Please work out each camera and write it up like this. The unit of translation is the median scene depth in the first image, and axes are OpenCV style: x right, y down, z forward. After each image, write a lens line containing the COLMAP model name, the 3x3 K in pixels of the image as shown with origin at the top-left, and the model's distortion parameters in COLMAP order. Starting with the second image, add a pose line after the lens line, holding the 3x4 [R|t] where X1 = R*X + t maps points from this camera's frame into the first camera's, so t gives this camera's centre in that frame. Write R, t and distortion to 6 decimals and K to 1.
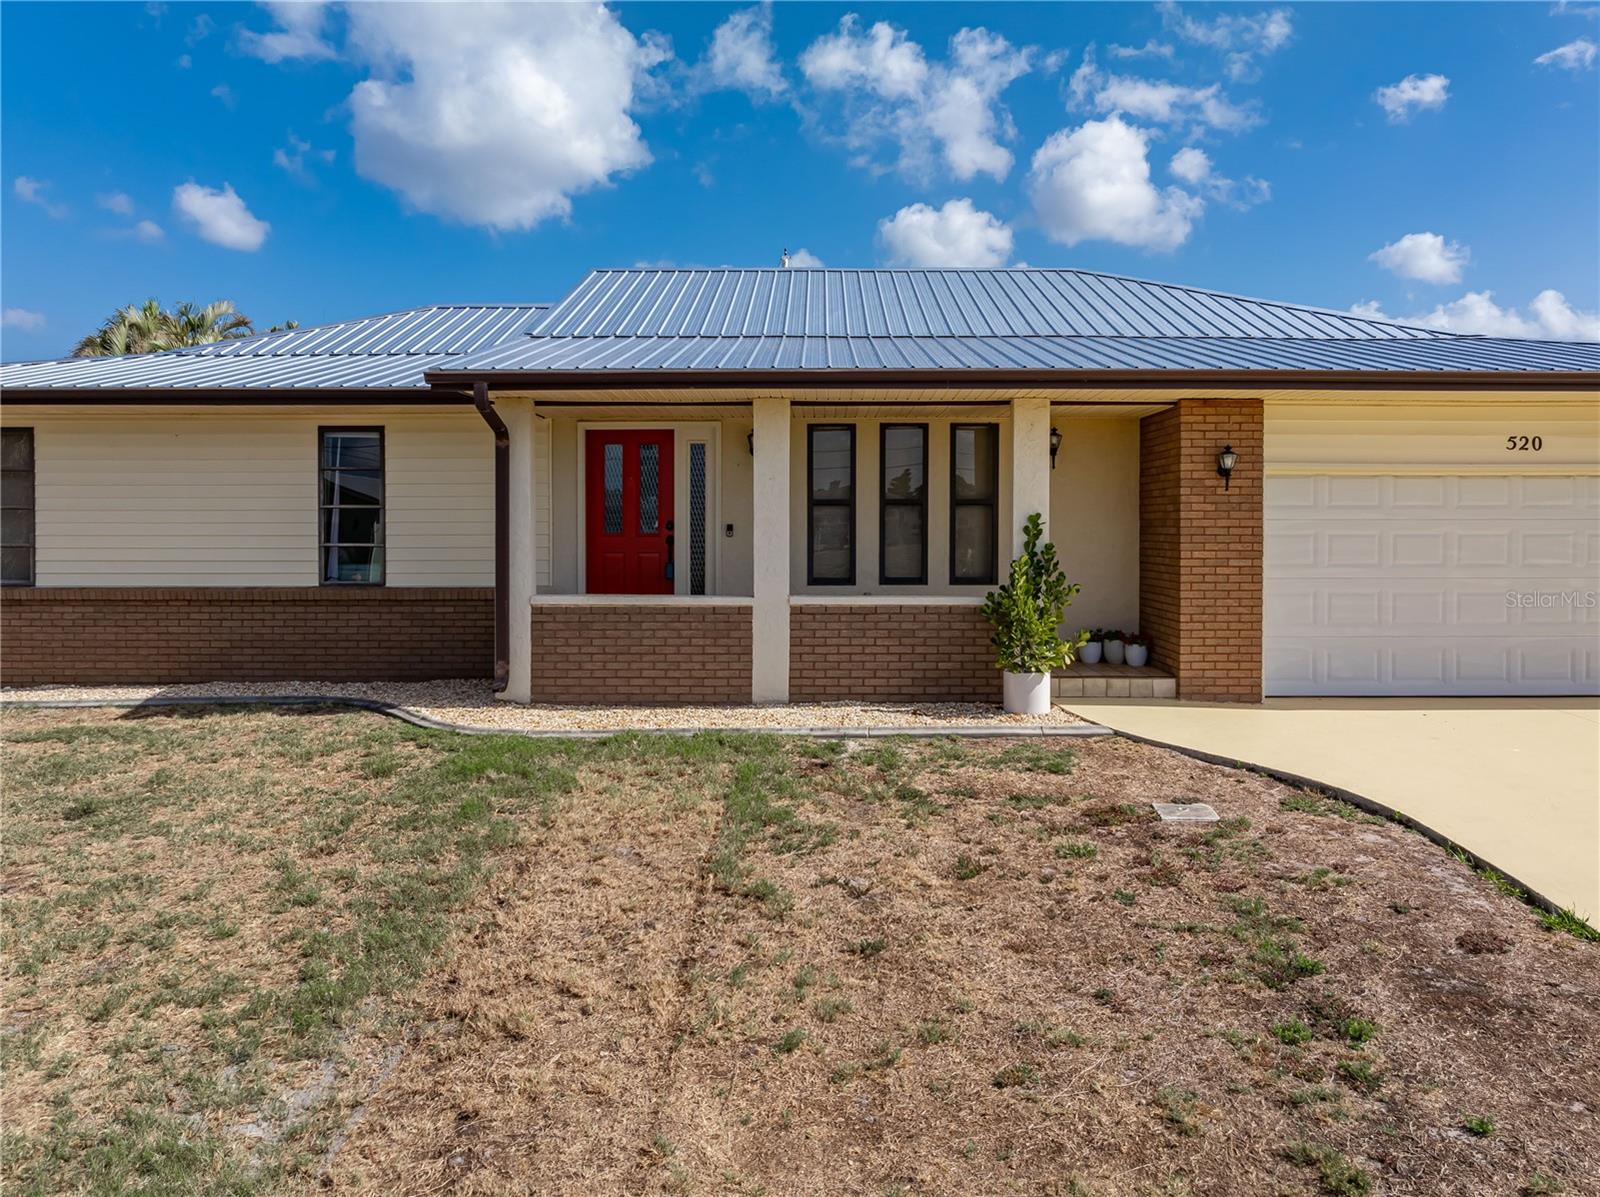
lens RADIAL K [[1148.6, 0, 811.4], [0, 1148.6, 544.9], [0, 0, 1]] dist [-0.027910, 0.003580]
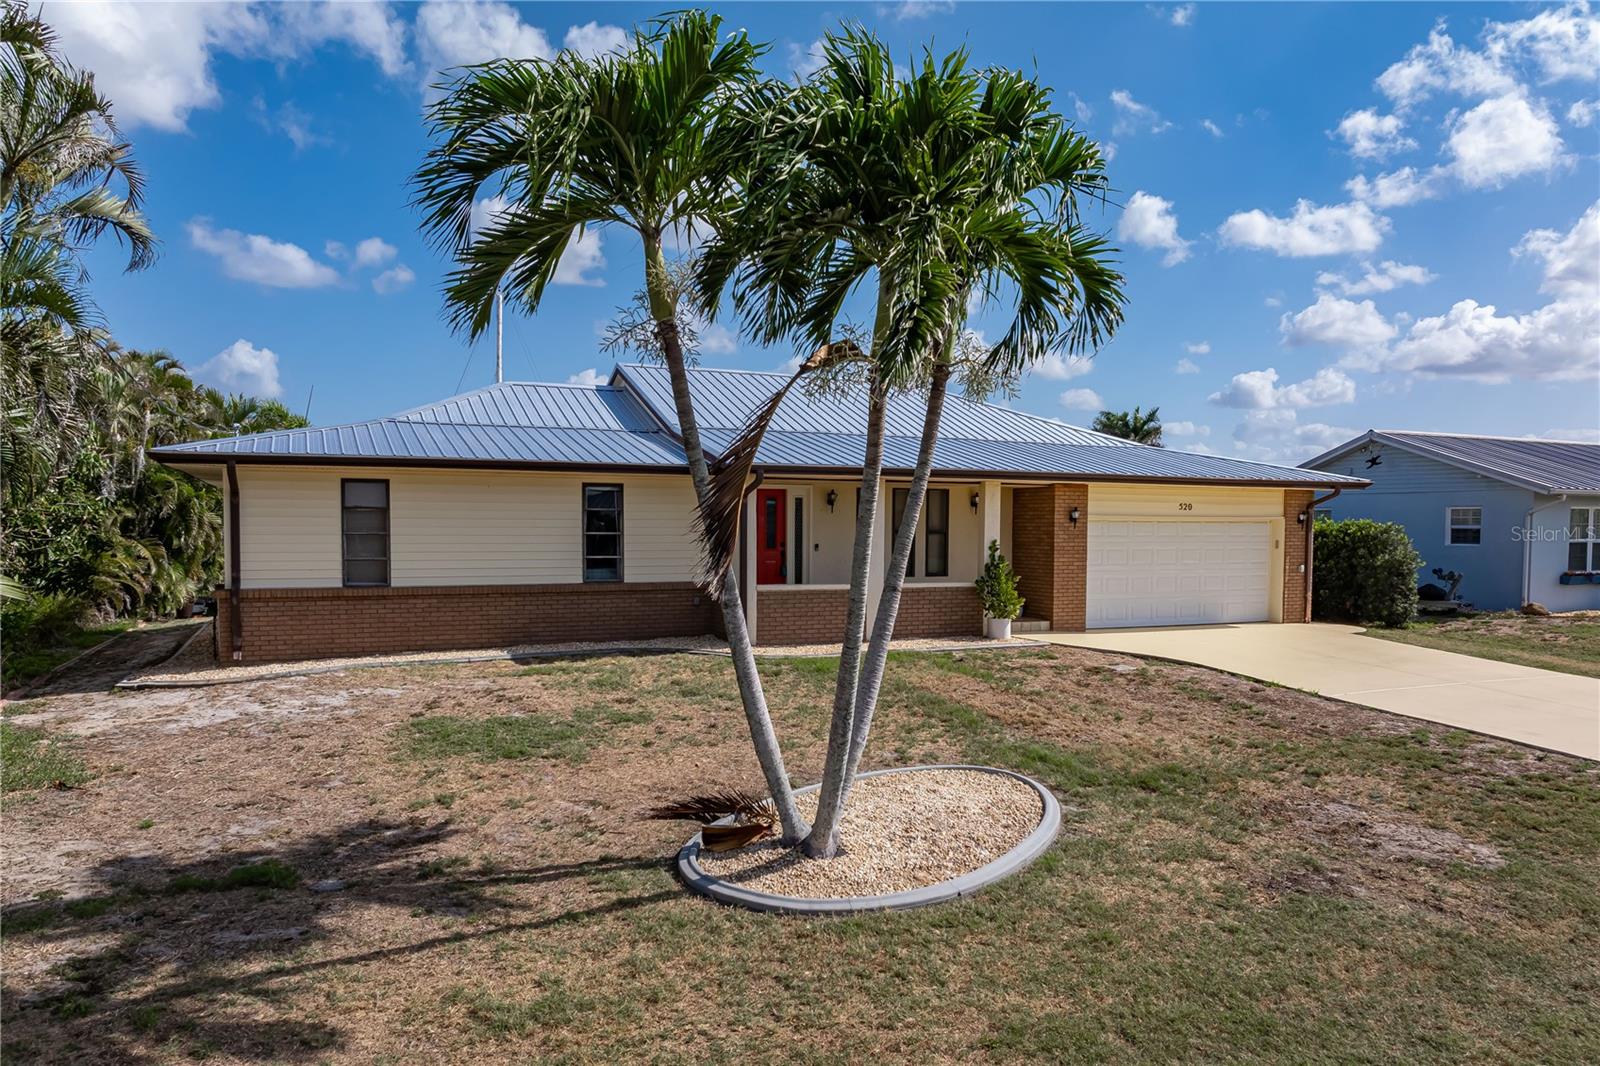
lens RADIAL K [[1129.2, 0, 807.7], [0, 1129.2, 581.7], [0, 0, 1]] dist [-0.032496, 0.018487]
pose [[0.908404, -0.015482, 0.417806, -0.909514], [0.001001, 0.999392, 0.034855, -0.022551], [-0.418092, -0.031244, 0.907867, -0.633593]]
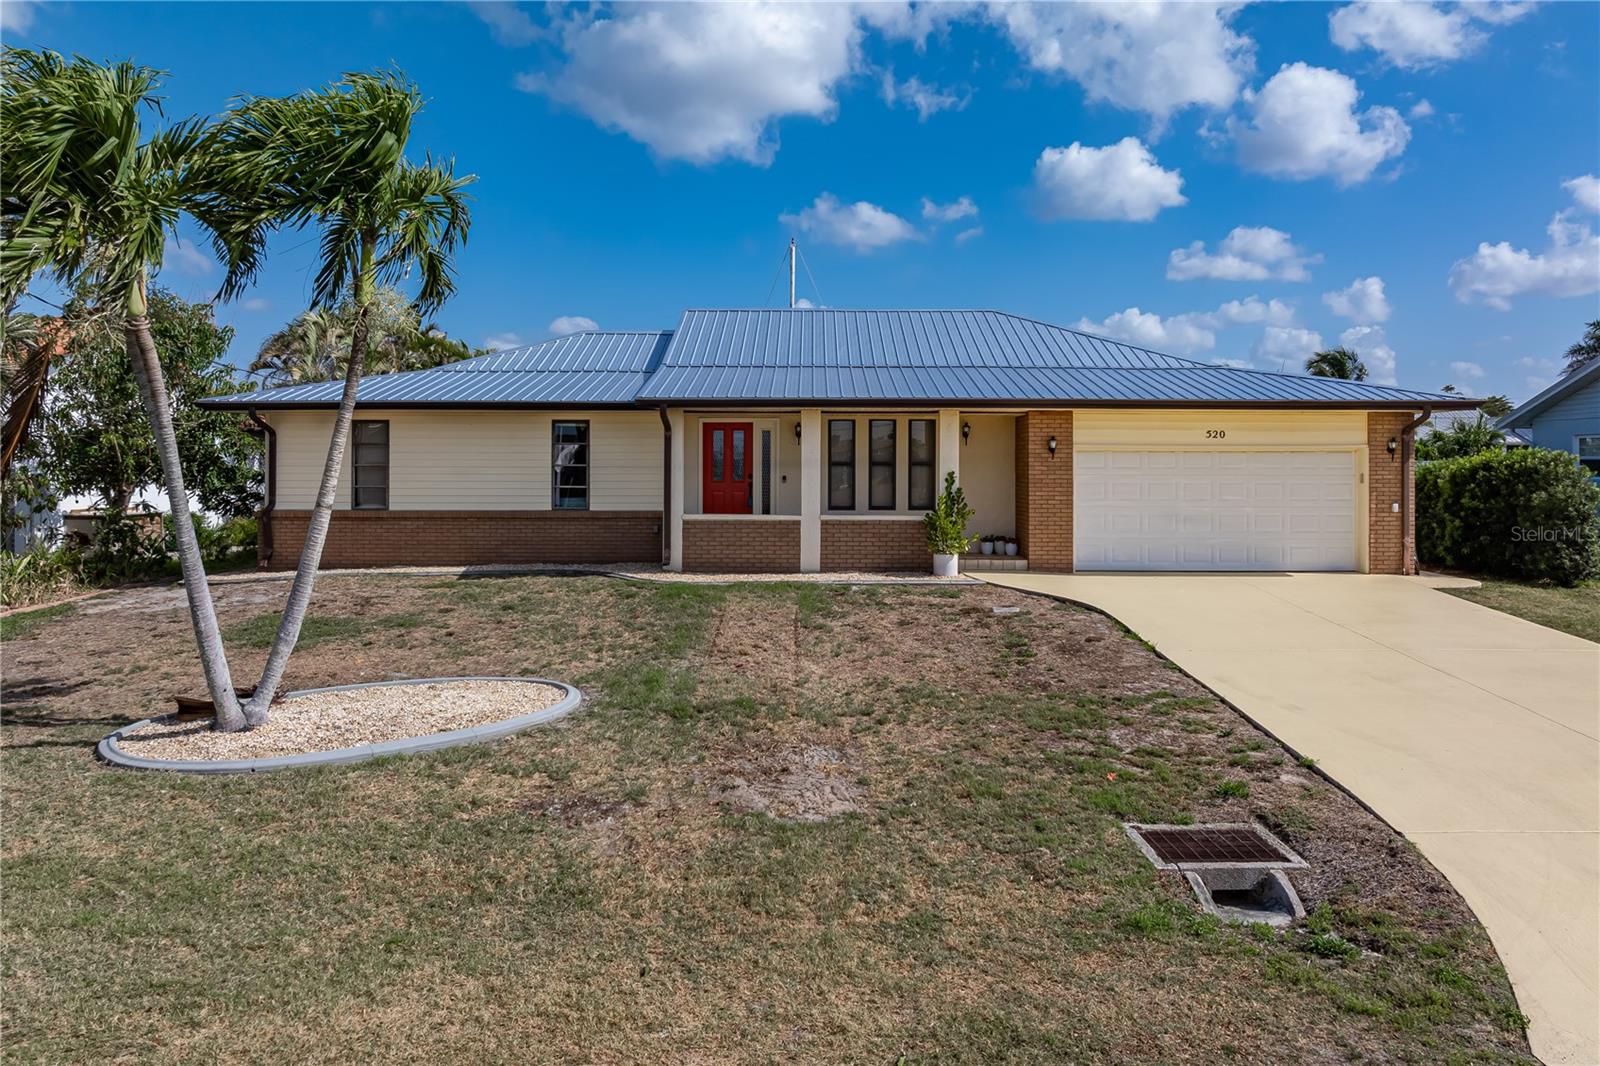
lens RADIAL K [[1151.4, 0, 802.1], [0, 1151.4, 464.8], [0, 0, 1]] dist [-0.020194, -0.000438]
pose [[0.999994, 0.002893, -0.001714, -0.046205], [-0.002922, 0.999848, -0.017199, -0.004903], [0.001664, 0.017204, 0.999851, -0.882254]]
